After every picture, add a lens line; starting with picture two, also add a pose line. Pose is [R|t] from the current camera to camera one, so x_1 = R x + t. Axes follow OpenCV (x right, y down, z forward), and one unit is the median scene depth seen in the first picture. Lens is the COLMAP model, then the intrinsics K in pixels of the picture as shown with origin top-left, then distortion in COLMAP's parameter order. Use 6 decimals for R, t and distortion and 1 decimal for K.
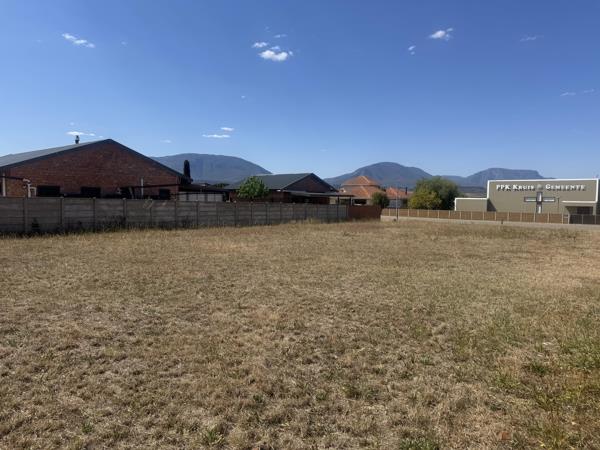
lens RADIAL K [[430.9, 0, 303.9], [0, 430.9, 224.2], [0, 0, 1]] dist [0.027002, 0.002306]
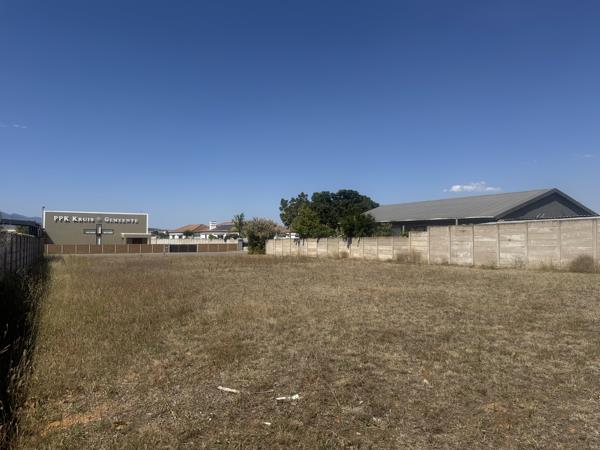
lens RADIAL K [[415.5, 0, 295.9], [0, 415.5, 223.2], [0, 0, 1]] dist [0.036793, -0.045682]
pose [[0.377823, 0.021805, 0.925621, -0.202181], [0.048732, 0.997869, -0.043398, -0.010941], [-0.924594, 0.061504, 0.375955, 0.192724]]
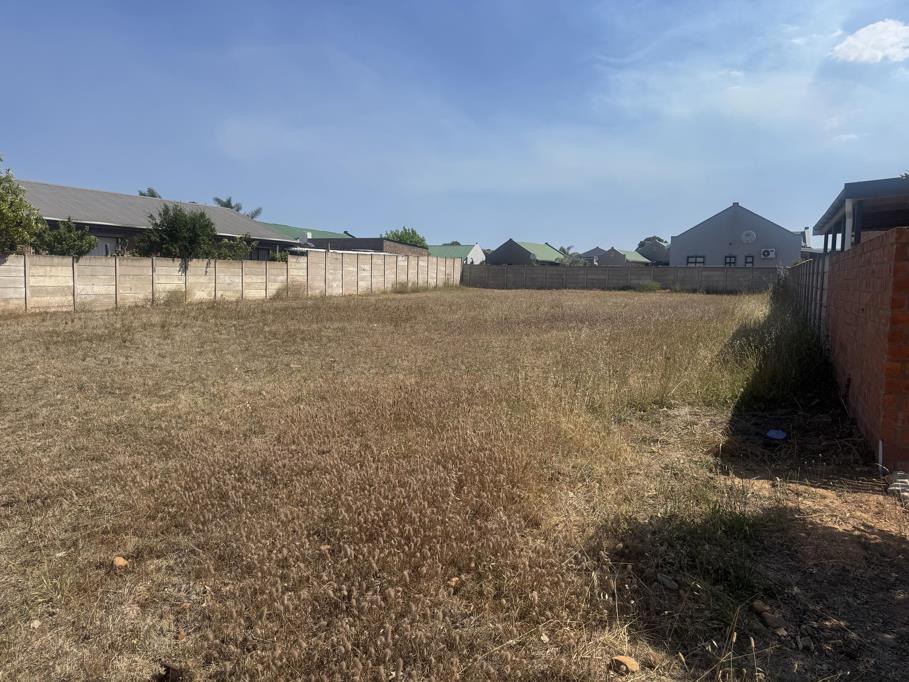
lens RADIAL K [[629.5, 0, 456.5], [0, 629.5, 342.6], [0, 0, 1]] dist [0.036793, -0.045682]
pose [[-0.982071, -0.005977, -0.188415, 0.170234], [-0.034556, 0.988268, 0.148767, -0.023689], [0.185315, 0.152611, -0.970757, 0.677206]]
